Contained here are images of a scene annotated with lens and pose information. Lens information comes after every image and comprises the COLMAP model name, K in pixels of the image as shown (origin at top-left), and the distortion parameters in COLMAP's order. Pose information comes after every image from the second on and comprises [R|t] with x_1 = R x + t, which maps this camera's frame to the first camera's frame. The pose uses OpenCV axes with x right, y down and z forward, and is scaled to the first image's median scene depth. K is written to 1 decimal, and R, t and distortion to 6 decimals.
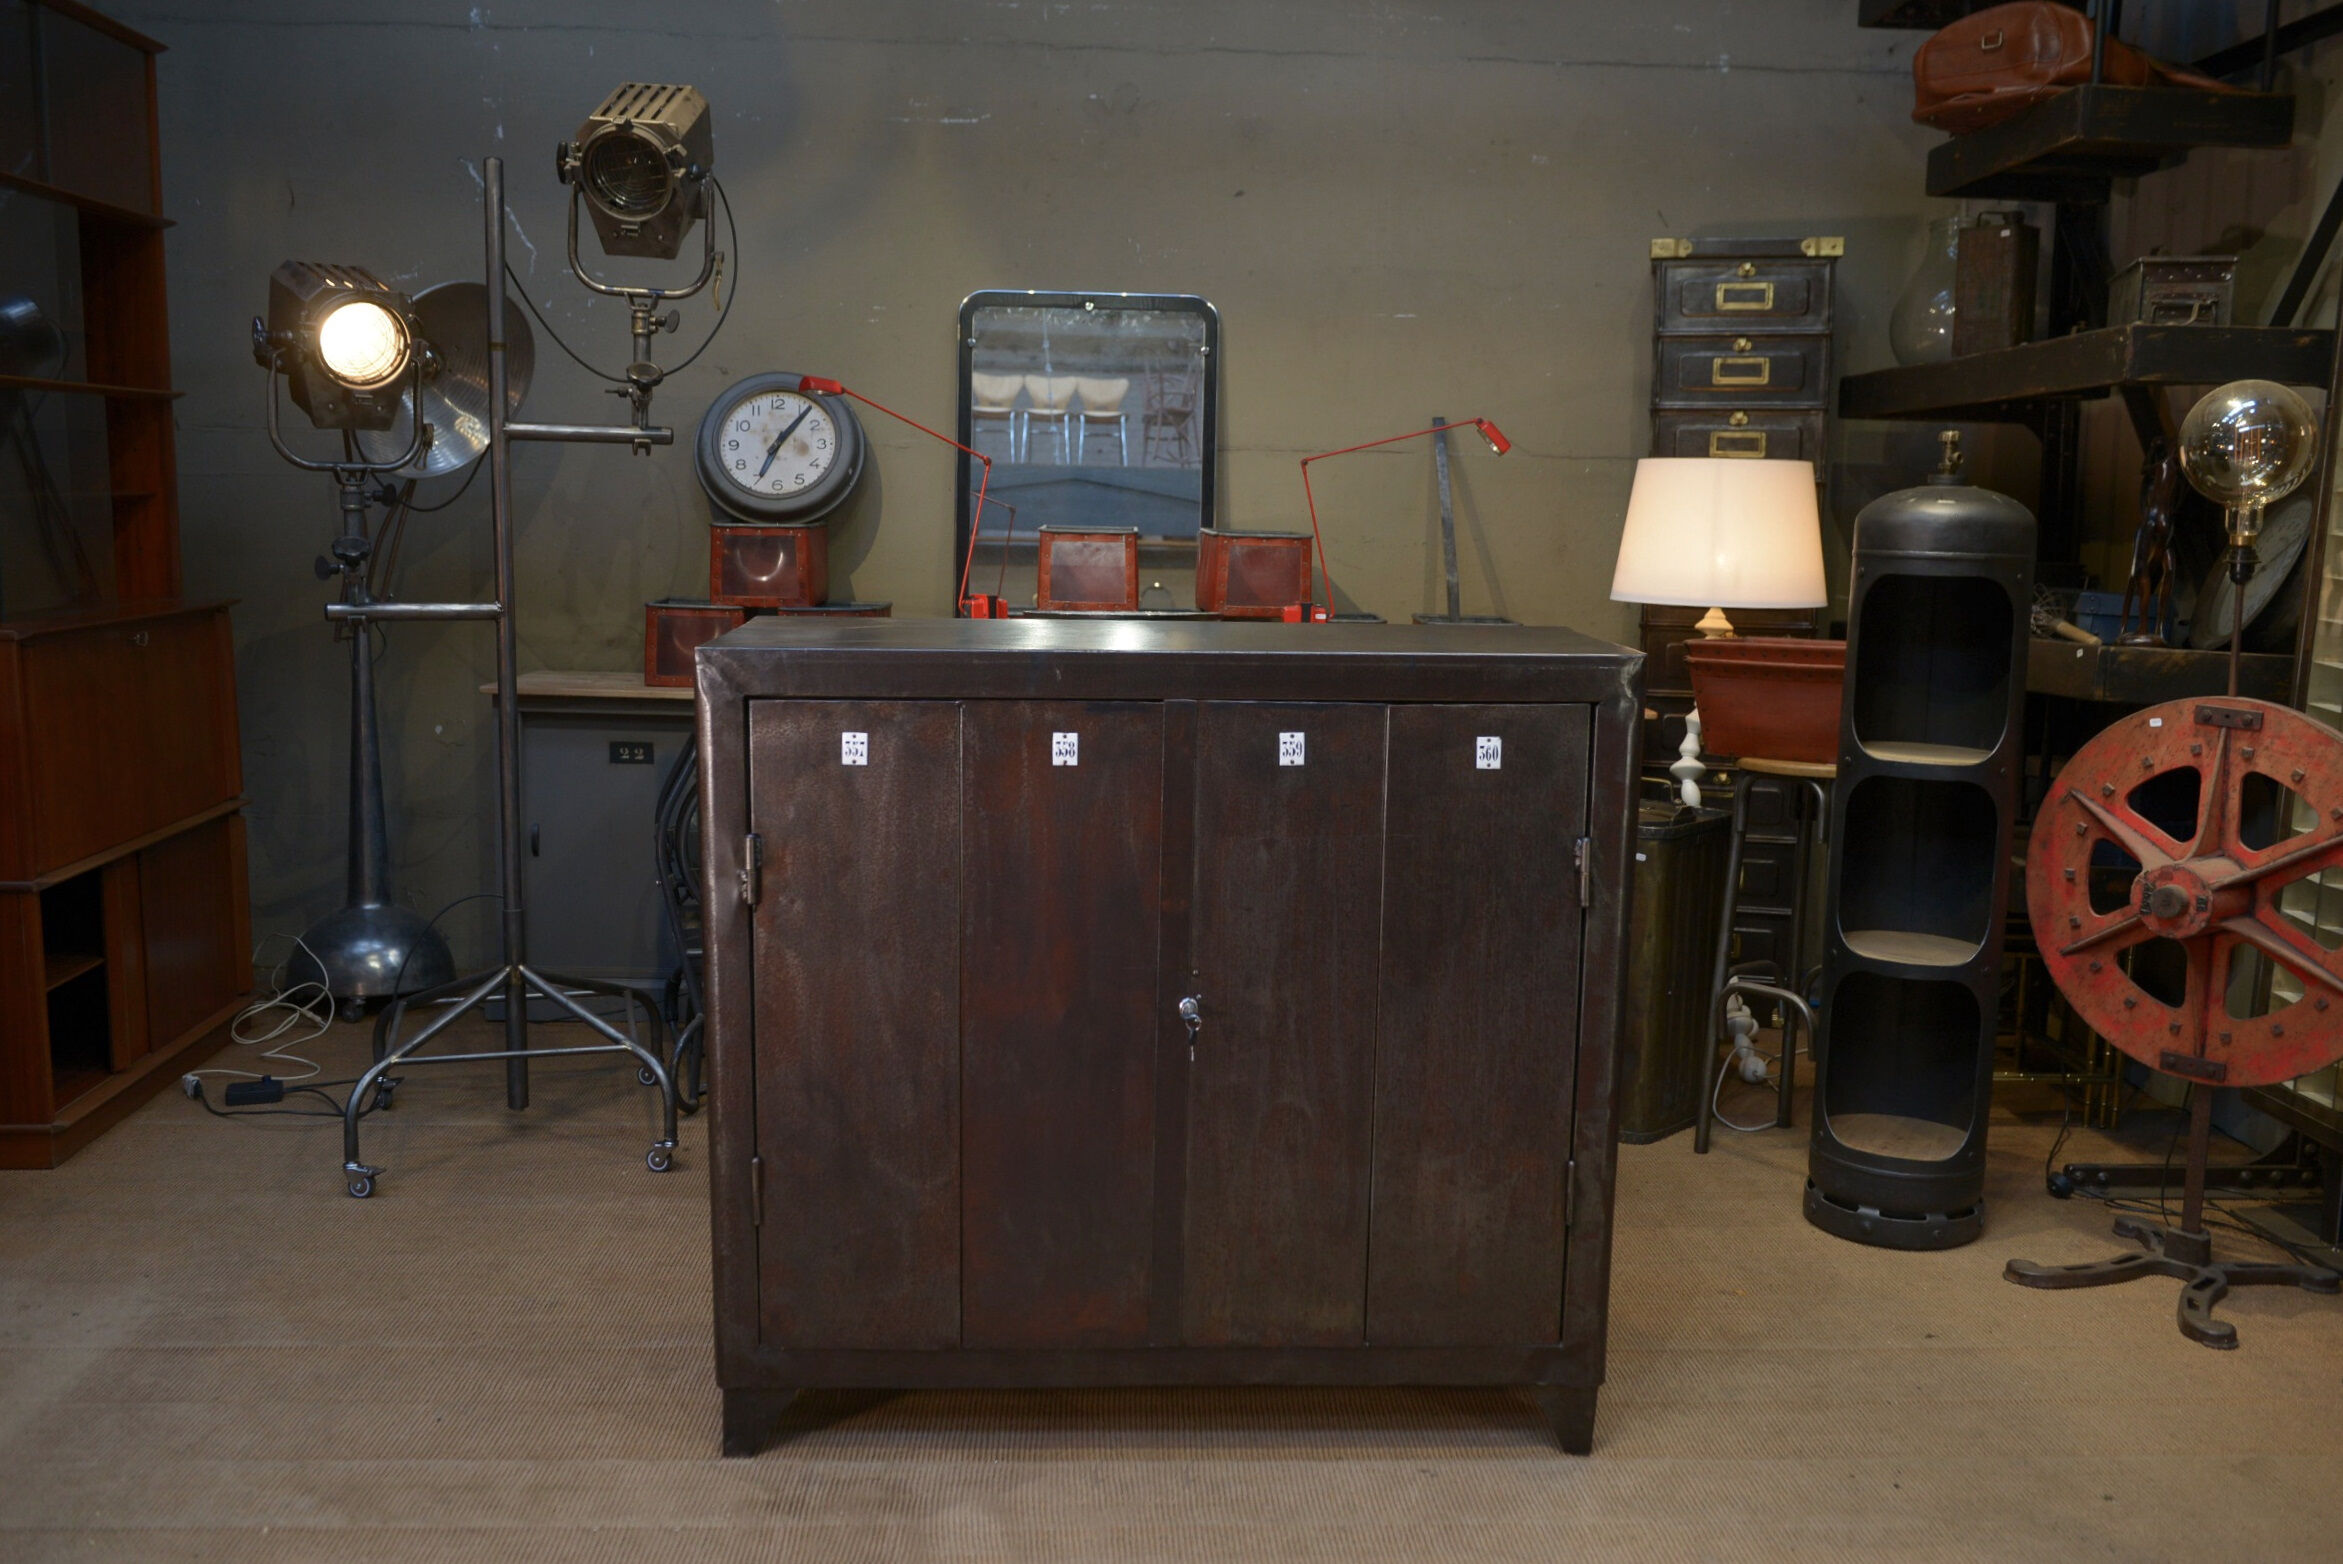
lens RADIAL K [[2042.2, 0, 1175.9], [0, 2042.2, 785.6], [0, 0, 1]] dist [-0.007987, -0.009896]
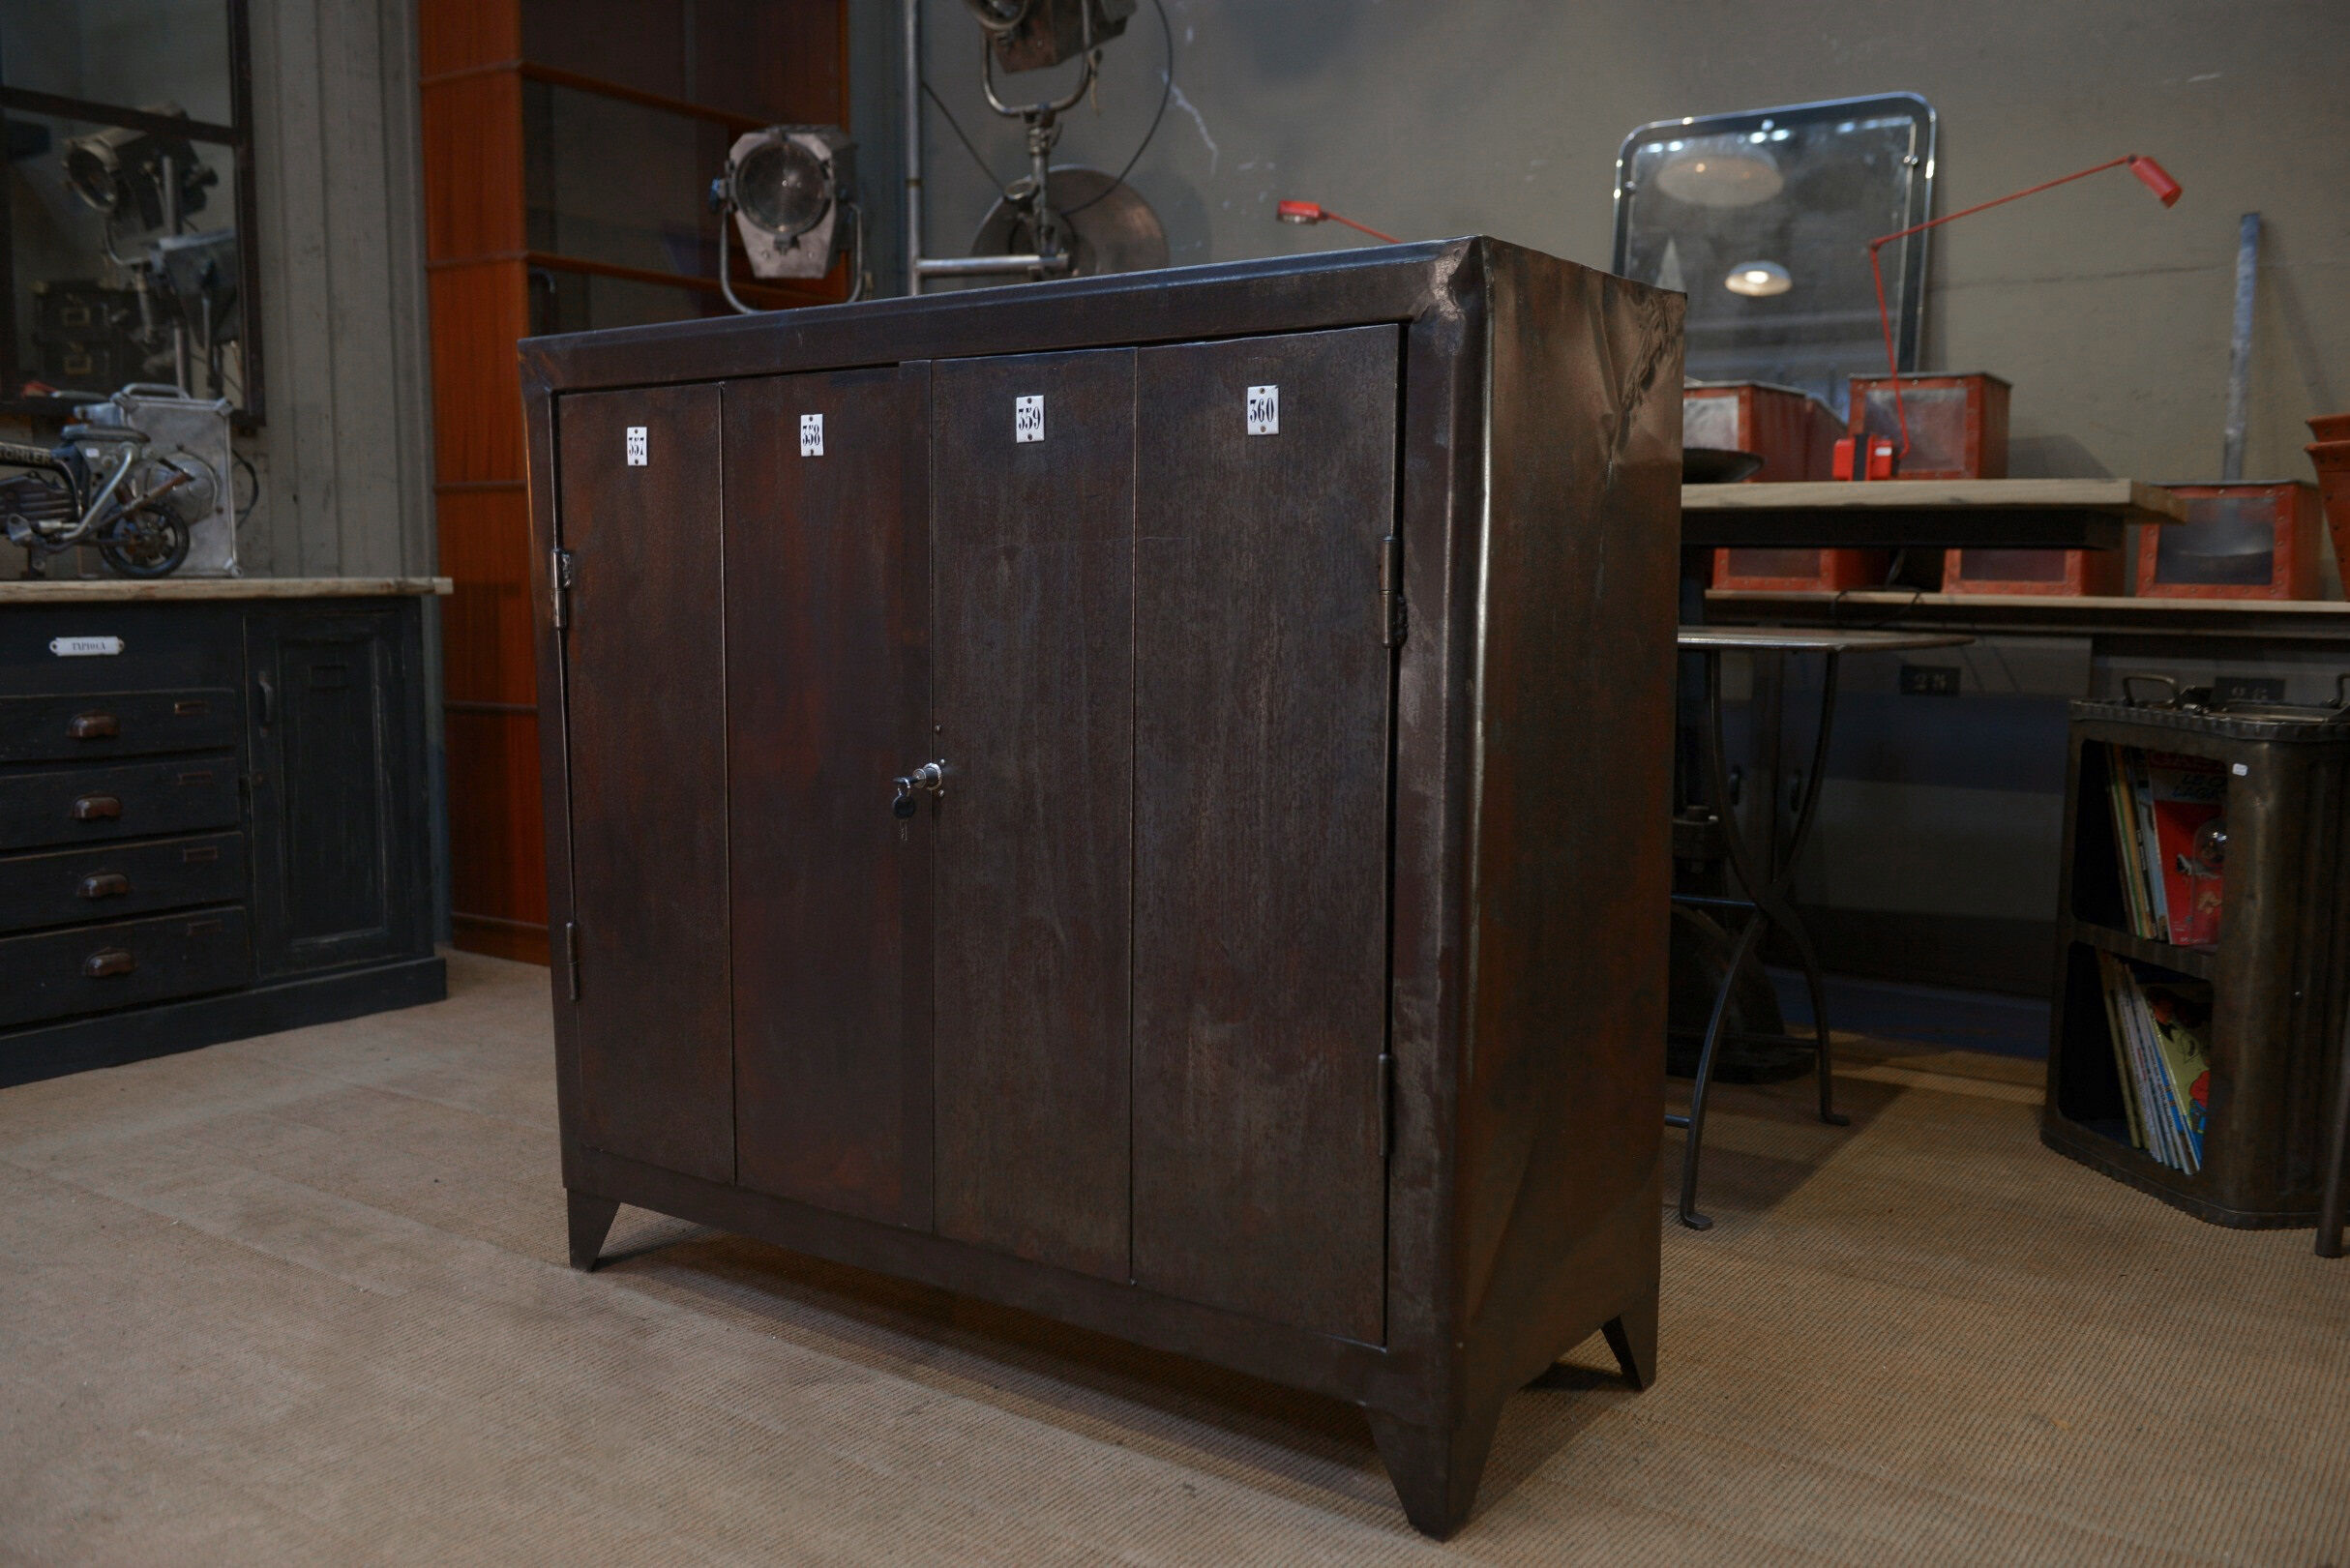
lens RADIAL K [[2008.8, 0, 1175.0], [0, 2008.8, 784.0], [0, 0, 1]] dist [-0.004542, -0.001642]
pose [[0.792612, 0.050218, -0.607654, 0.402925], [-0.077621, 0.996804, -0.018869, 0.090530], [0.604765, 0.062122, 0.793977, 0.354233]]
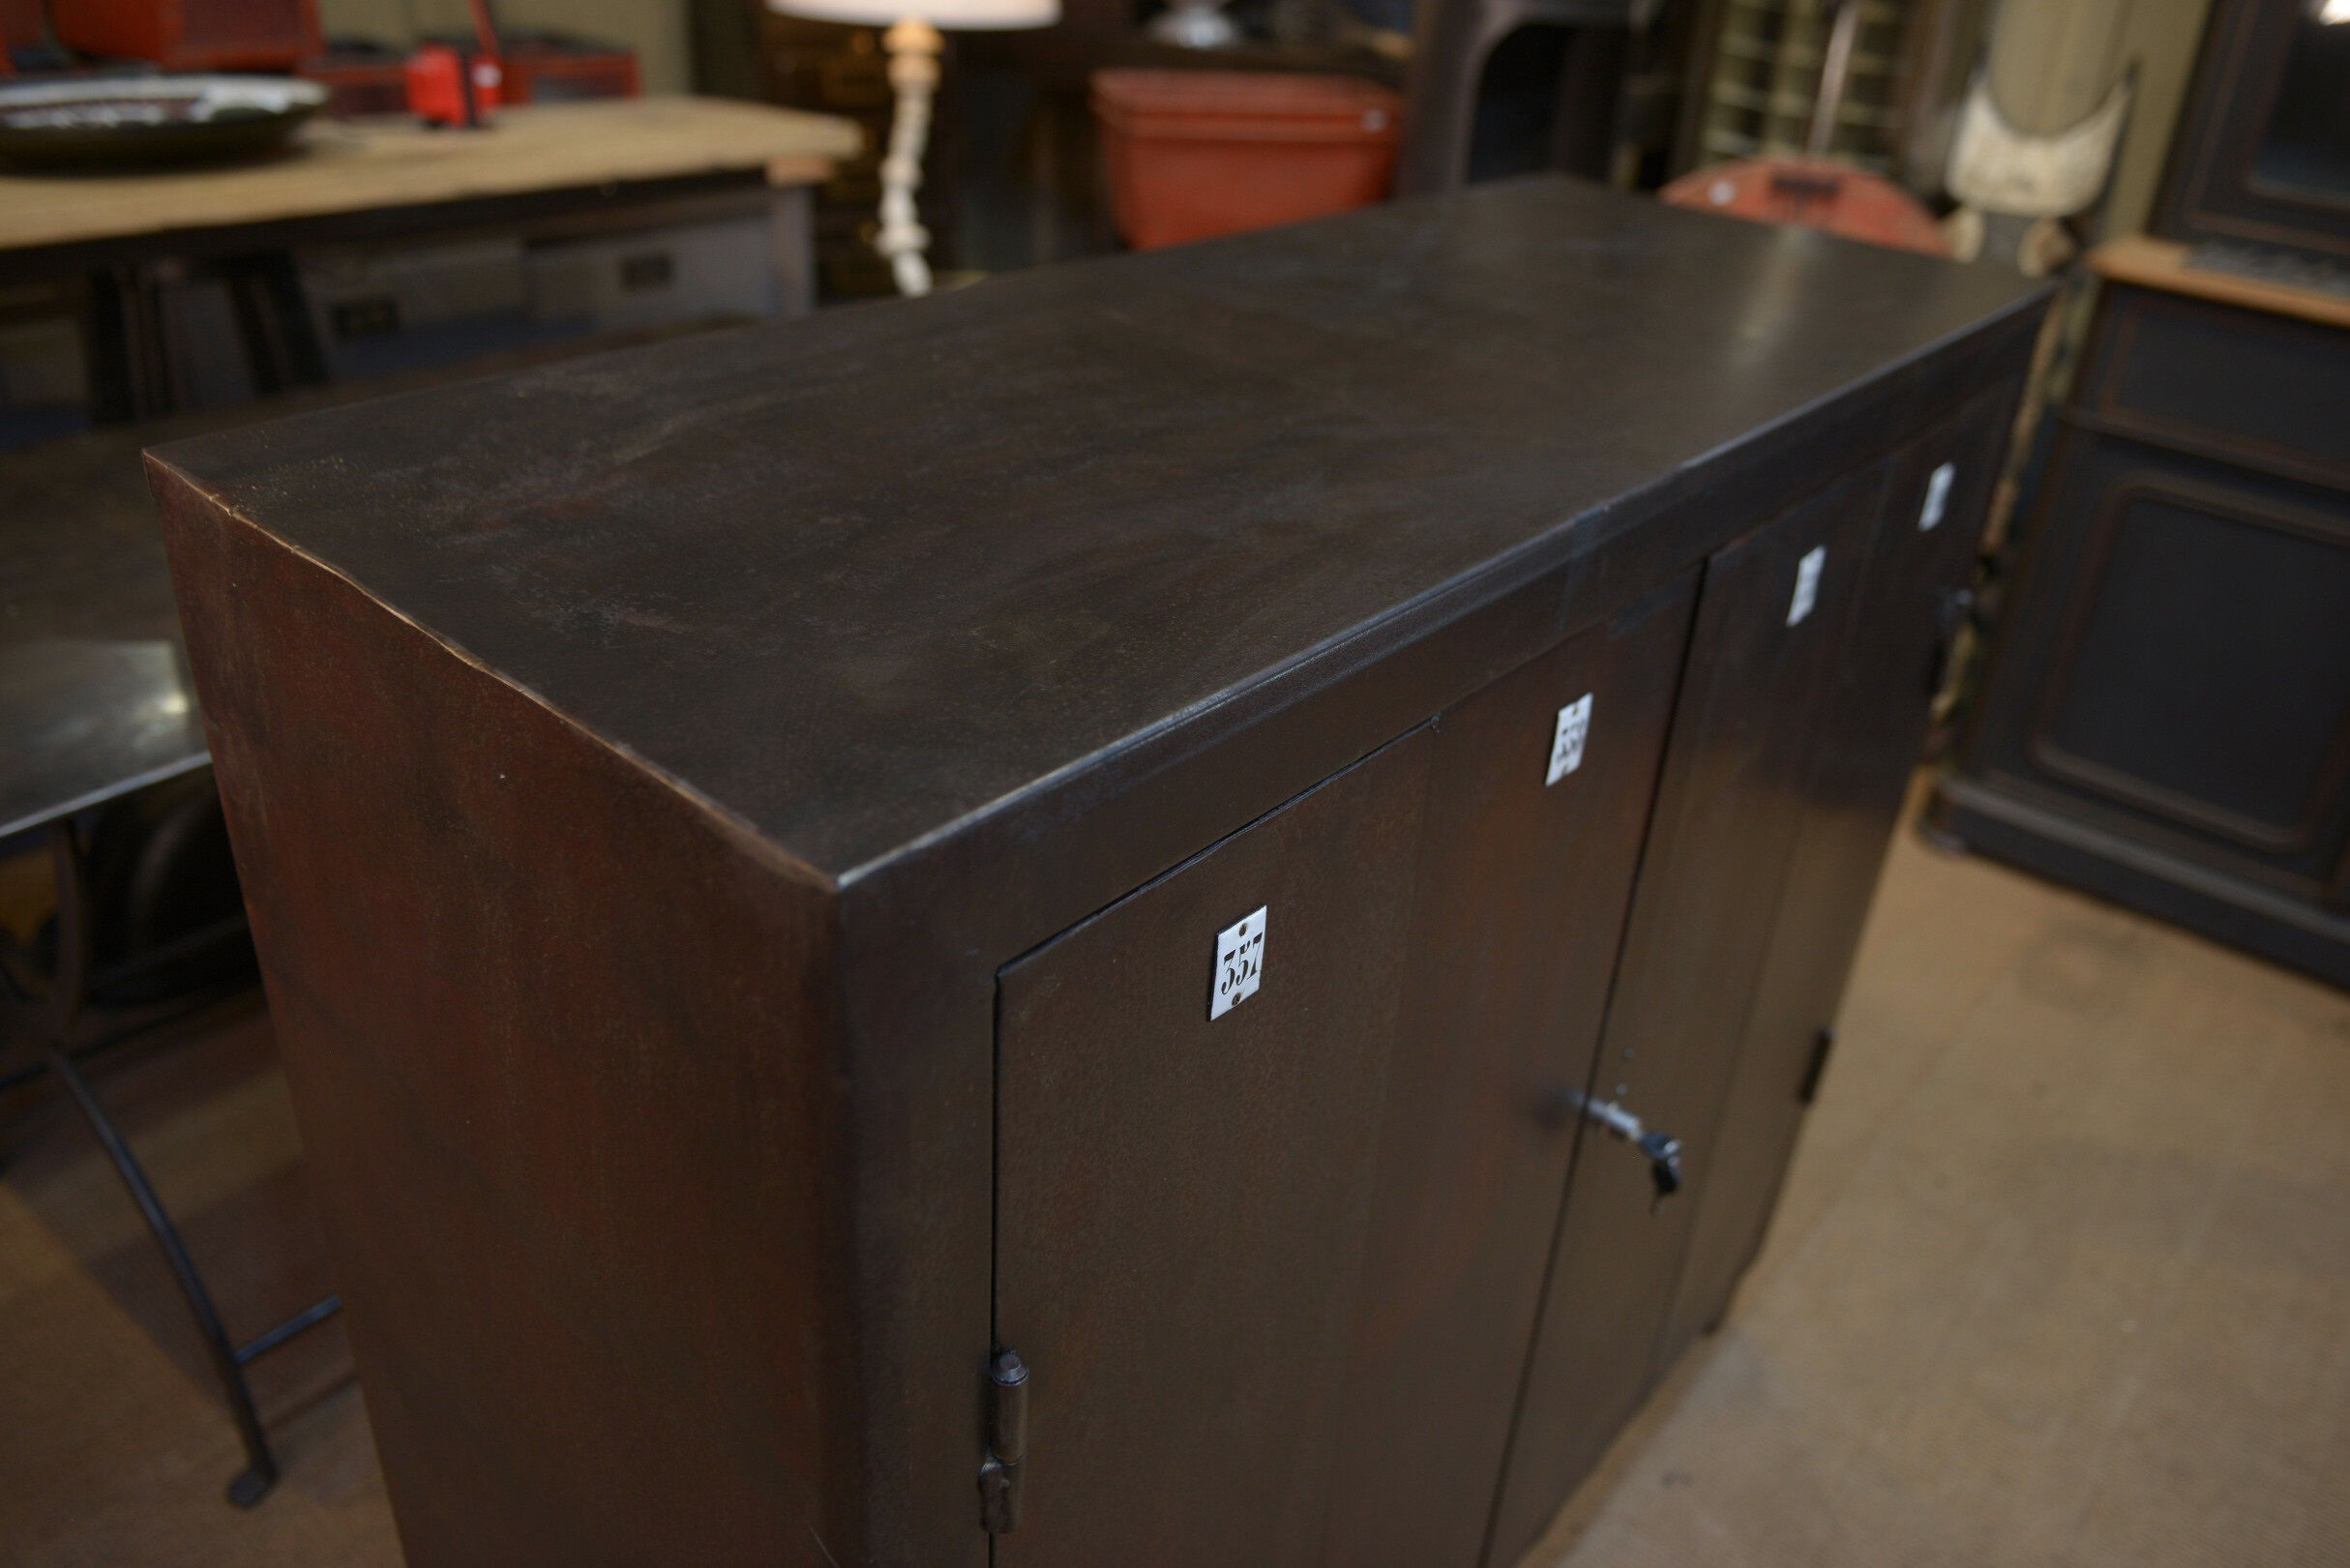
lens RADIAL K [[1745.4, 0, 1175.0], [0, 1745.4, 784.0], [0, 0, 1]] dist [-0.041355, -0.001245]
pose [[0.671529, -0.337104, 0.659856, -0.244680], [0.057782, 0.911632, 0.406926, -0.112179], [-0.738722, -0.235135, 0.631666, 0.630591]]
